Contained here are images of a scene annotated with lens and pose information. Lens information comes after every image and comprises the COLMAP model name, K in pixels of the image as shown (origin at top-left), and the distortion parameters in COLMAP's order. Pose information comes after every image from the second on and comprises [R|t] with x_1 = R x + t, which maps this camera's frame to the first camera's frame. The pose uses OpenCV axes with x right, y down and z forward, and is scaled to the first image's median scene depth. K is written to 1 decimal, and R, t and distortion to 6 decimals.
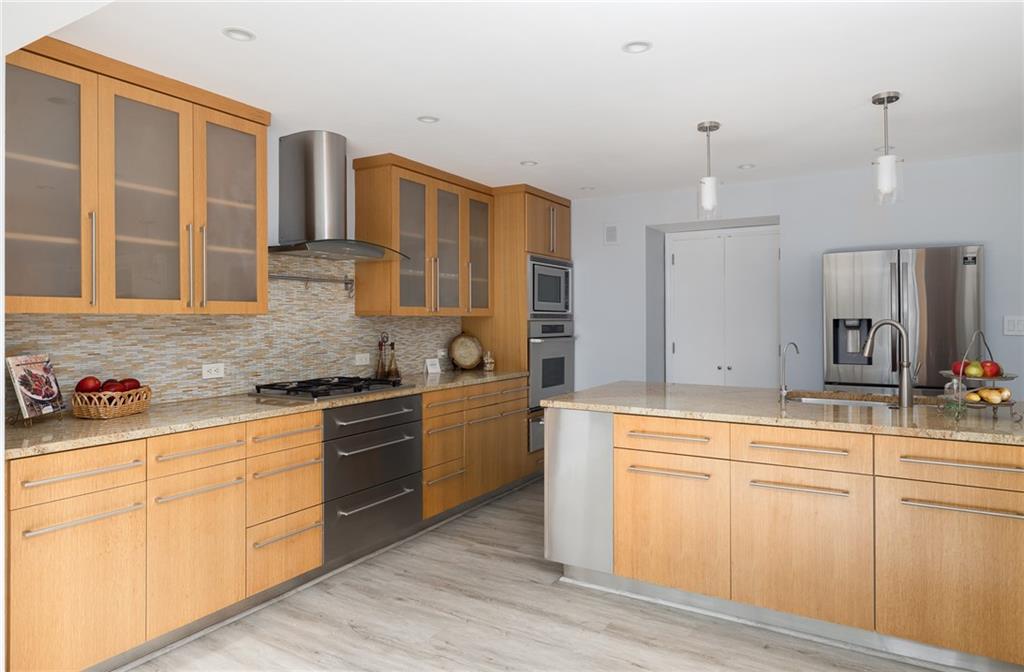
lens RADIAL K [[622.8, 0, 515.1], [0, 622.8, 310.3], [0, 0, 1]] dist [-0.007280, -0.001128]
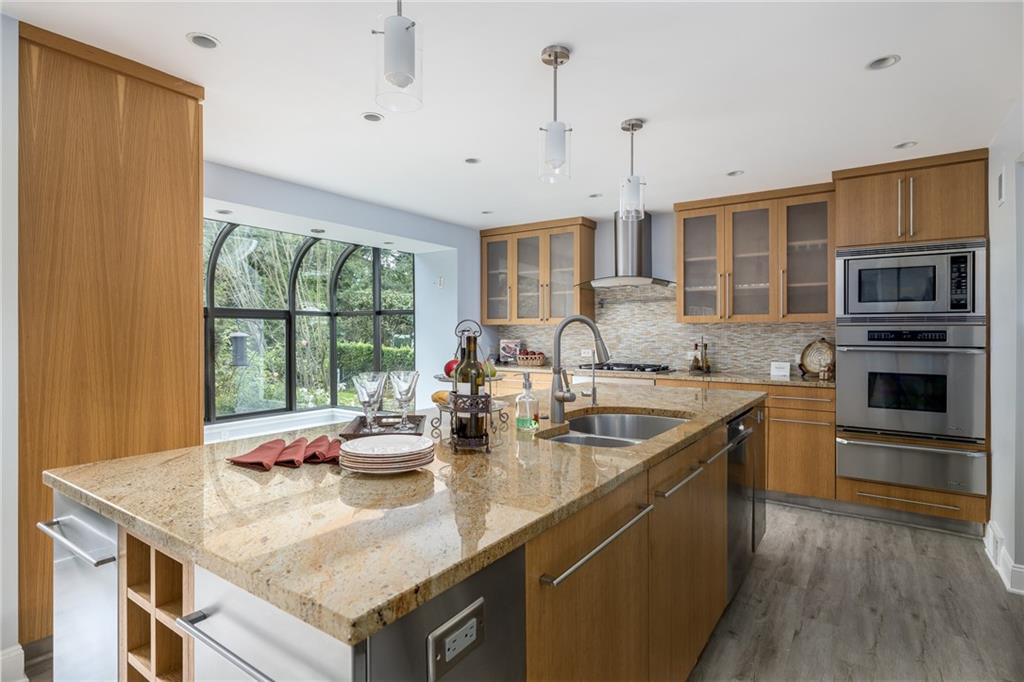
lens RADIAL K [[522.1, 0, 511.2], [0, 522.1, 336.6], [0, 0, 1]] dist [-0.001665, -0.000635]
pose [[-0.072744, 0.006262, -0.997331, 1.063698], [0.011493, 0.999919, 0.005439, 0.030570], [0.997284, -0.011067, -0.072811, 0.797600]]
